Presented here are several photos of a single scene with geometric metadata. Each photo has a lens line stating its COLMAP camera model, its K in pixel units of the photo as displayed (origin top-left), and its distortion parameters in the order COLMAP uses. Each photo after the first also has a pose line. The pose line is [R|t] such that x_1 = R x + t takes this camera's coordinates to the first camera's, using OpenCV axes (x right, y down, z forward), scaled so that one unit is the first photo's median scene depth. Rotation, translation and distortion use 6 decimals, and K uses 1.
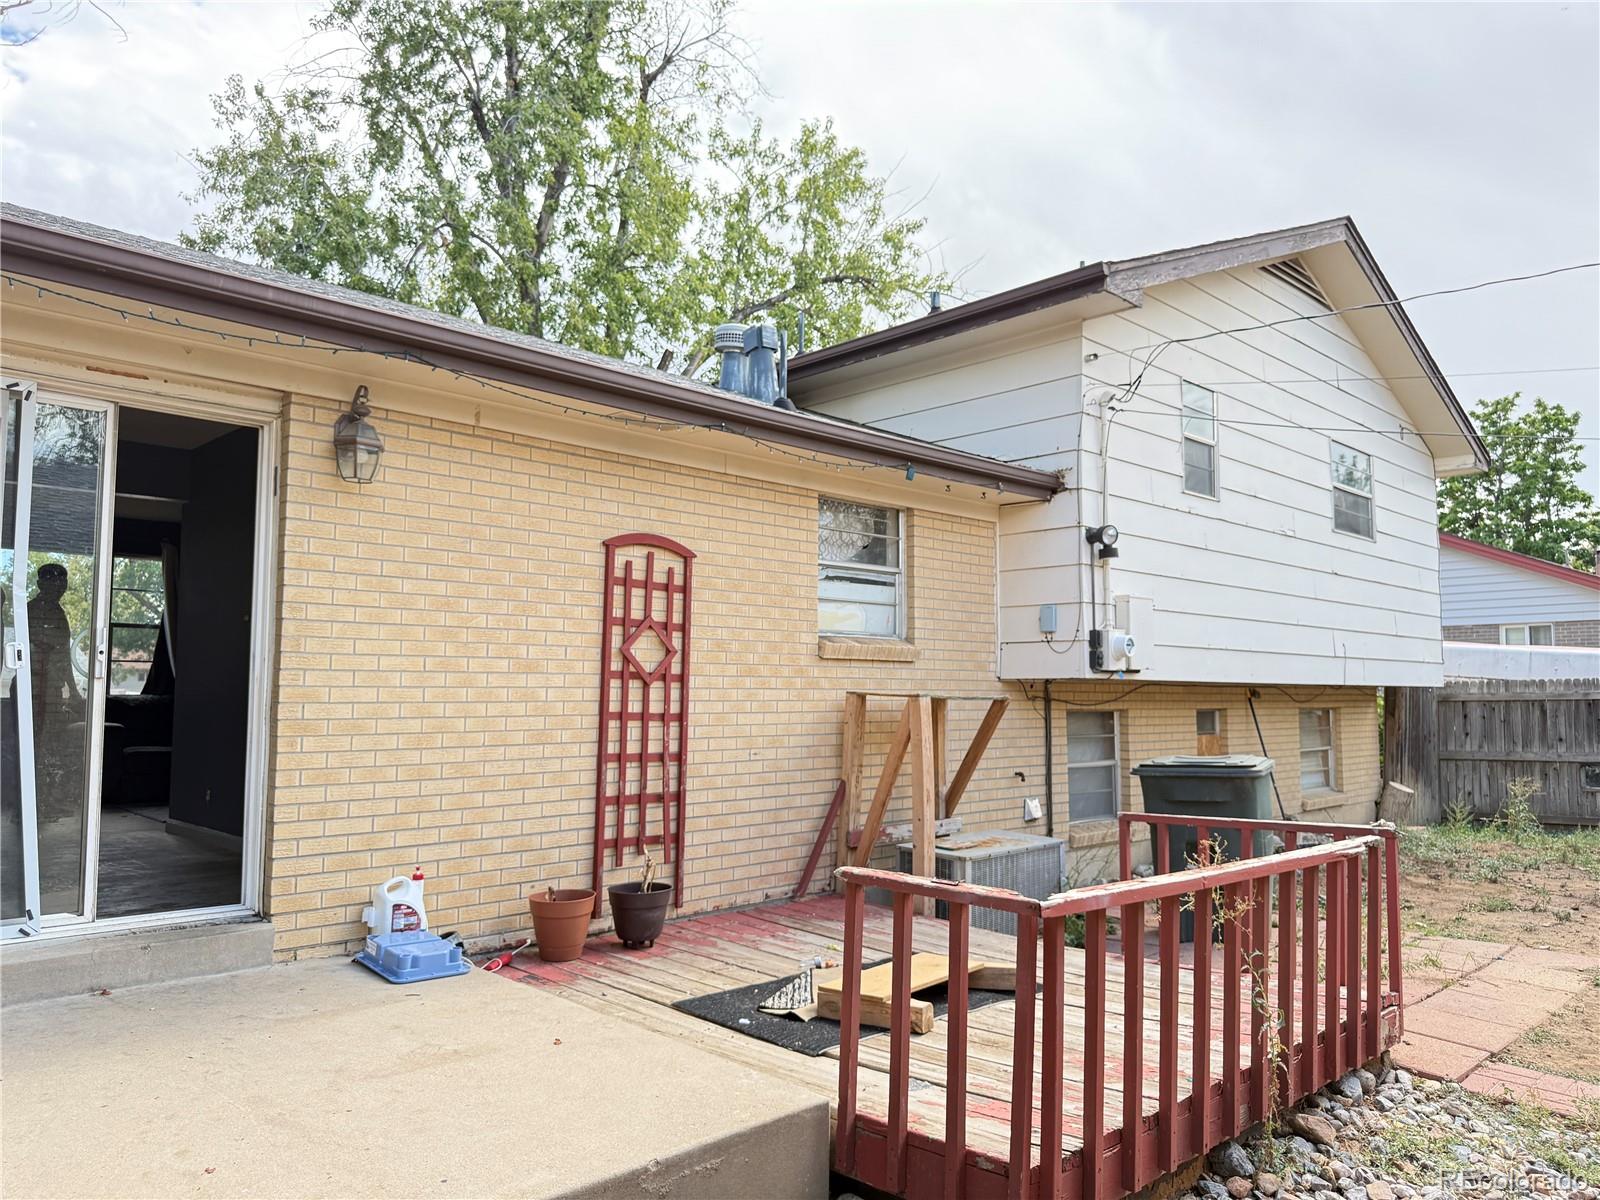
lens RADIAL K [[1123.9, 0, 793.3], [0, 1123.9, 632.3], [0, 0, 1]] dist [0.010125, 0.000727]
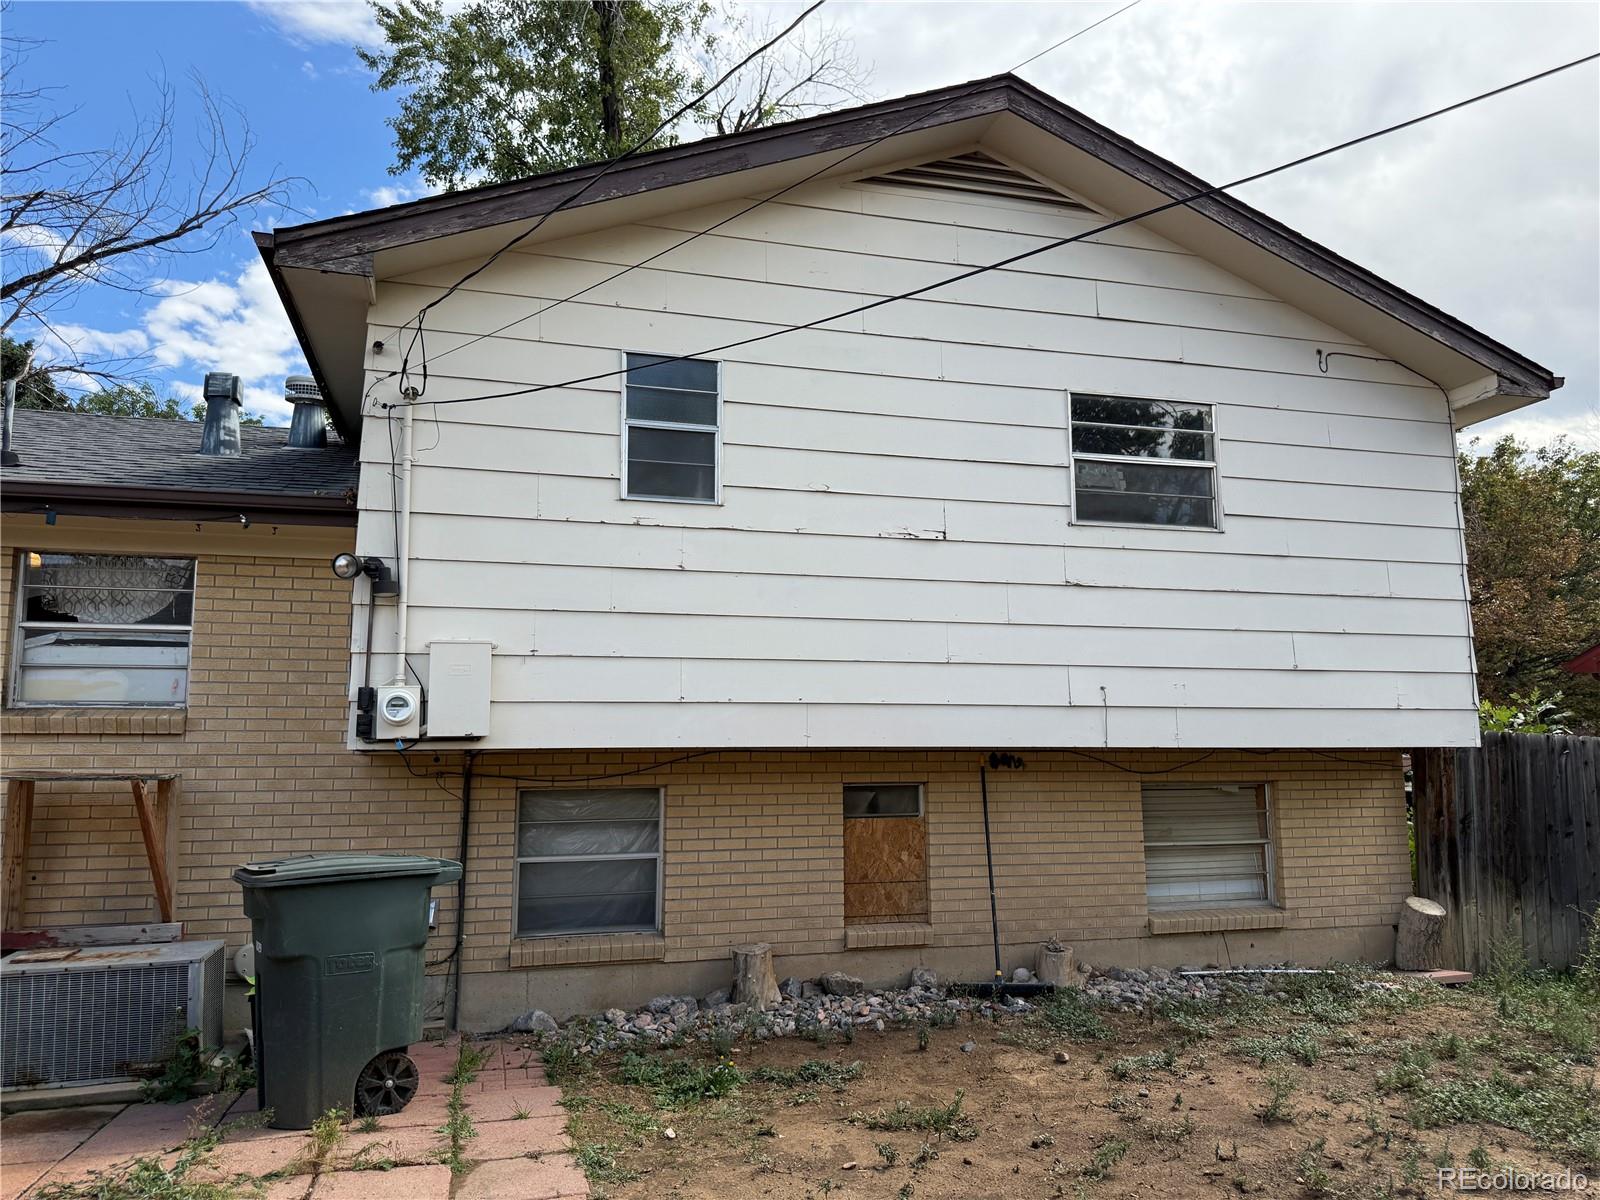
lens RADIAL K [[1123.9, 0, 793.3], [0, 1123.9, 632.3], [0, 0, 1]] dist [0.010125, 0.000727]
pose [[0.882800, -0.060205, -0.465875, 0.755011], [0.034502, 0.997384, -0.063513, 0.016014], [0.468480, 0.039996, 0.882568, 0.376032]]
